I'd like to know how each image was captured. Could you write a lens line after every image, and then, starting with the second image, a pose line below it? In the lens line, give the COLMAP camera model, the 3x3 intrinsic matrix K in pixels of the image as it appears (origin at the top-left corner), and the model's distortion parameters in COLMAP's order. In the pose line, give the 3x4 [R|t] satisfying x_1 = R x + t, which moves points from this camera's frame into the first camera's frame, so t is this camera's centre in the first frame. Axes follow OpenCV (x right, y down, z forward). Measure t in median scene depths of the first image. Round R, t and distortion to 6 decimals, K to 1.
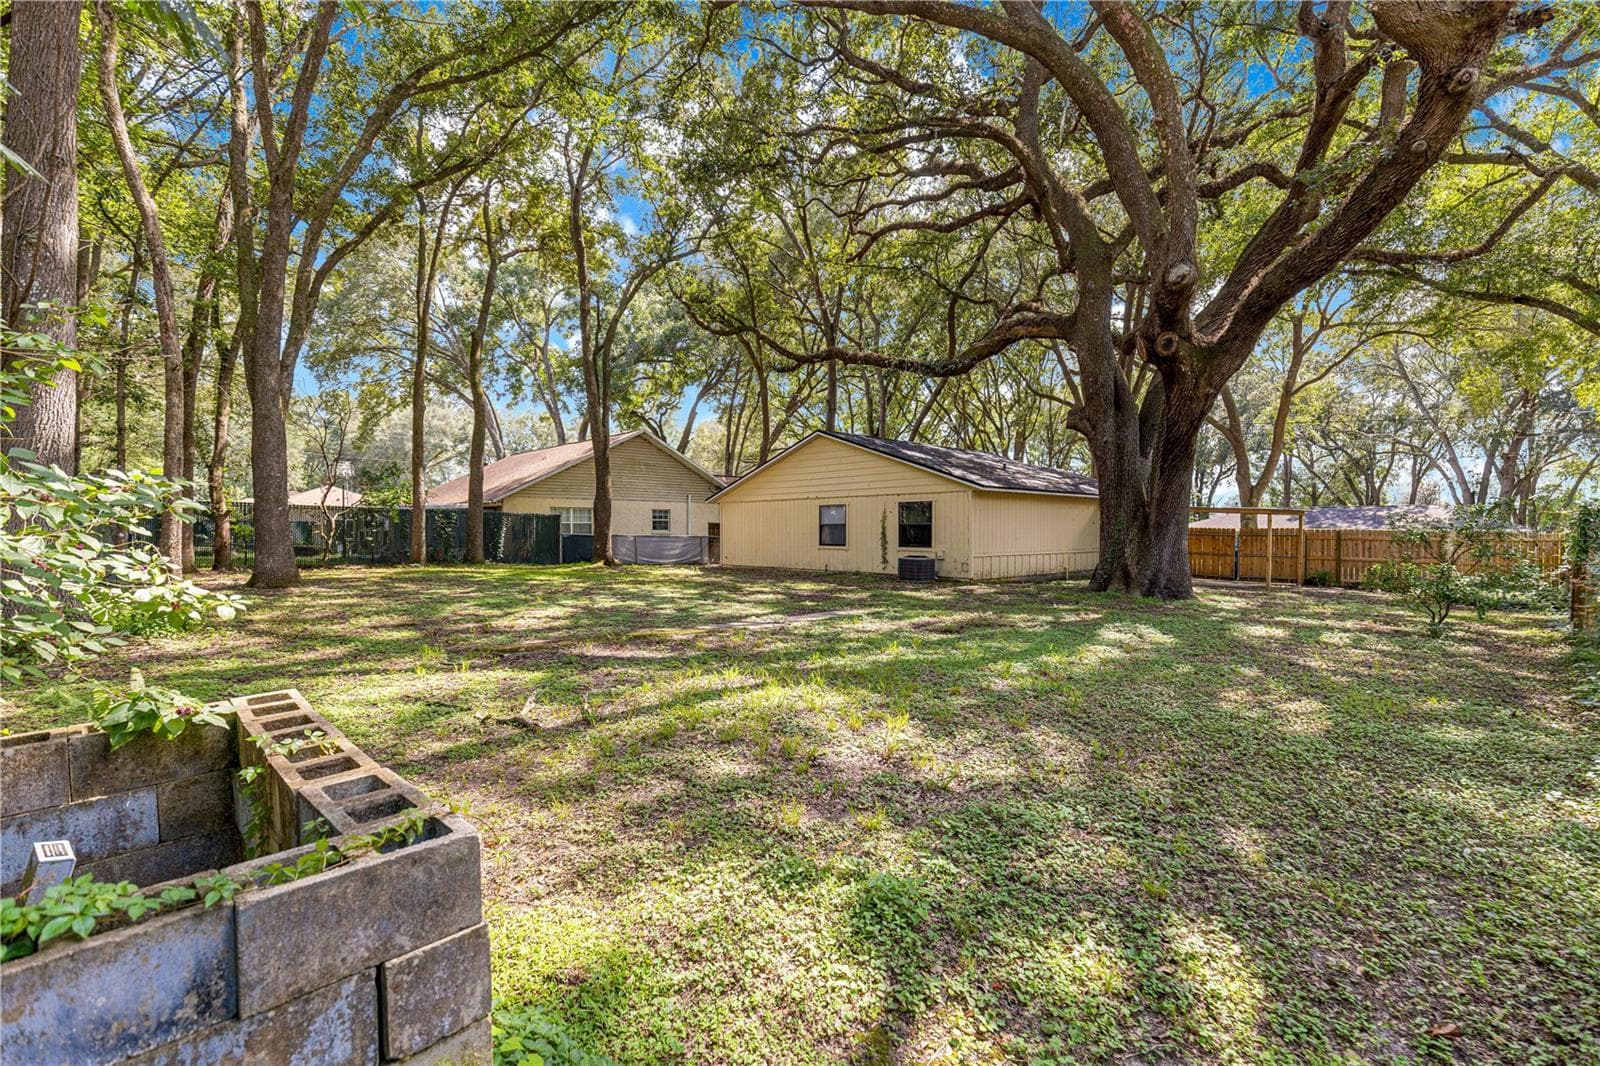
lens RADIAL K [[716.2, 0, 796.7], [0, 716.2, 550.5], [0, 0, 1]] dist [0.007451, -0.000308]
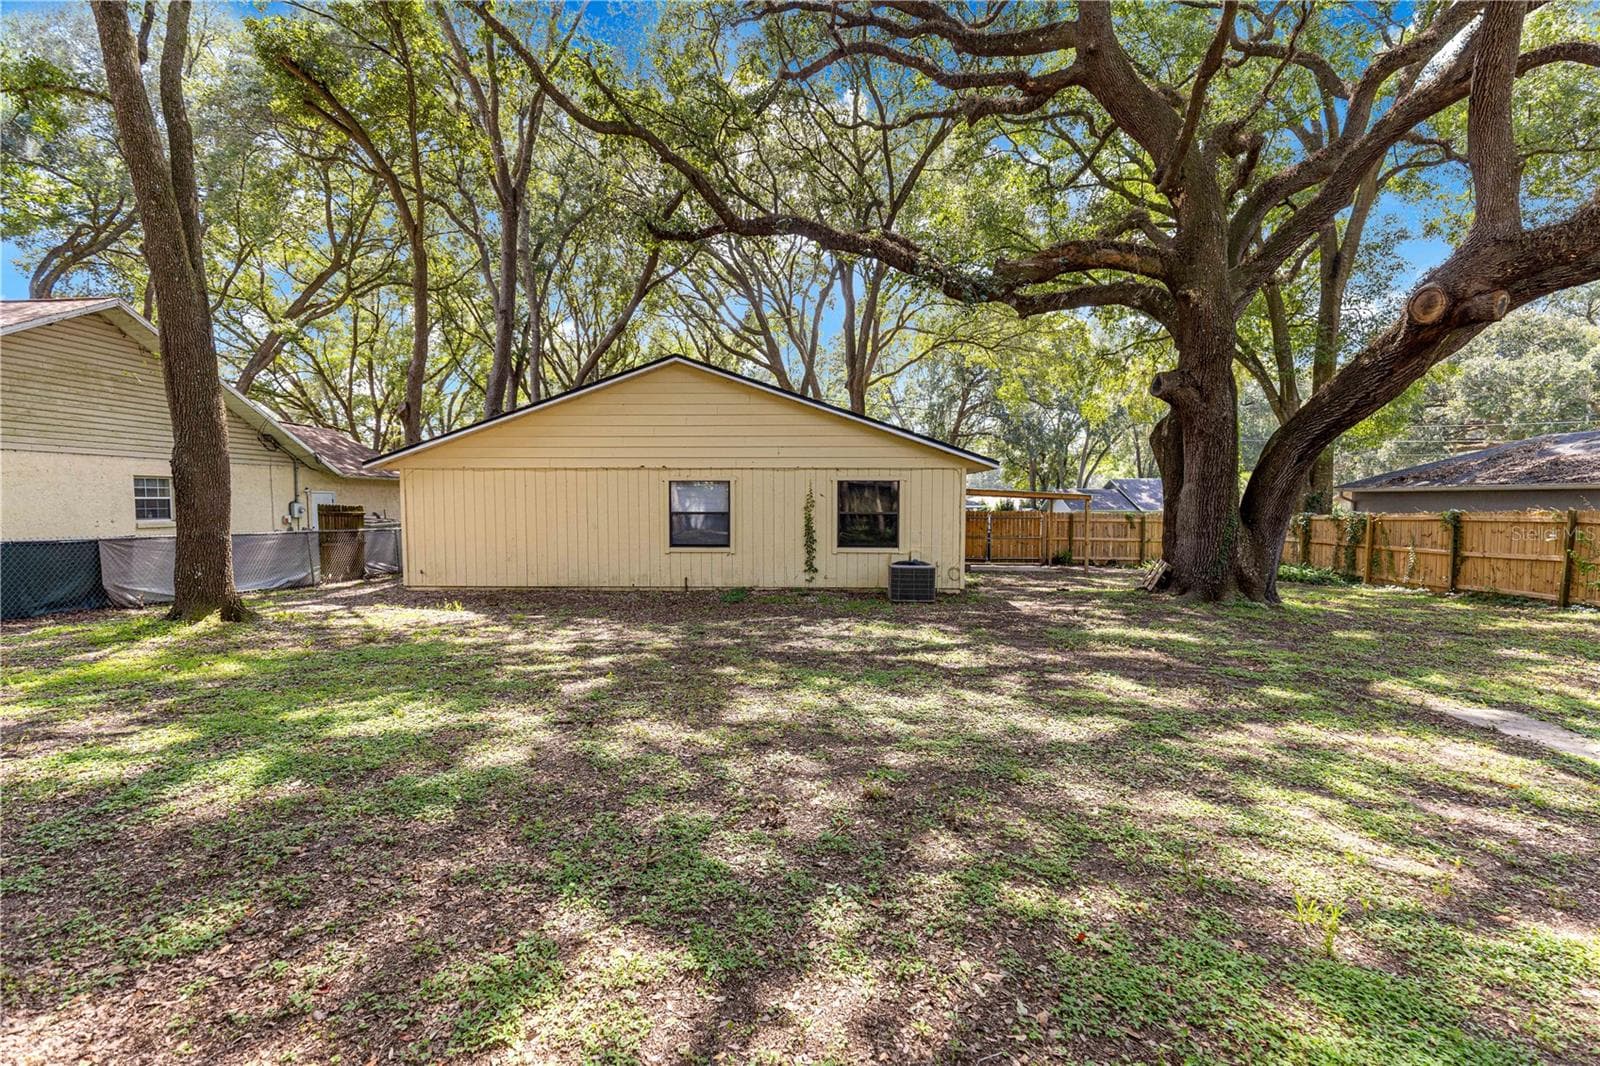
lens RADIAL K [[716.2, 0, 807.0], [0, 716.2, 529.3], [0, 0, 1]] dist [0.007451, -0.000308]
pose [[0.728647, -0.026144, 0.684390, -0.269692], [0.019754, 0.999658, 0.017156, -0.027528], [-0.684604, 0.001019, 0.728914, 0.438129]]
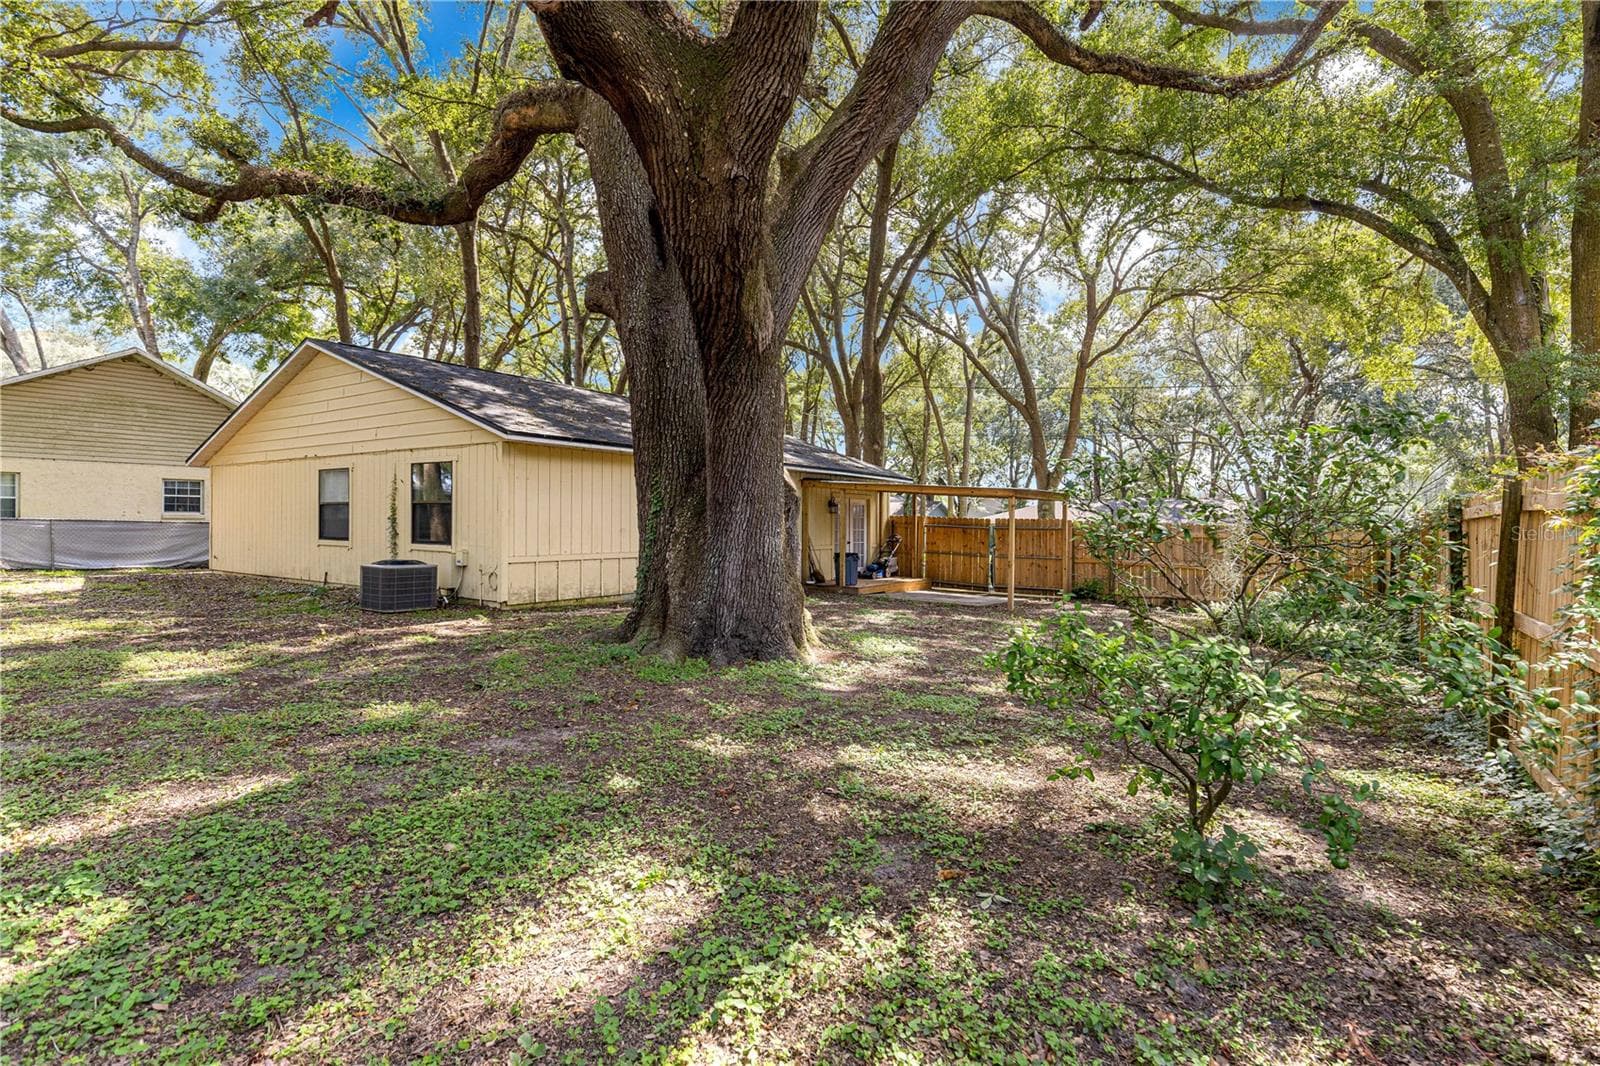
lens RADIAL K [[739.3, 0, 812.7], [0, 739.3, 521.9], [0, 0, 1]] dist [0.004609, -0.000764]
pose [[0.978633, 0.010912, 0.205326, 0.271961], [-0.005639, 0.999640, -0.026245, -0.006836], [-0.205539, 0.024527, 0.978342, 0.294405]]
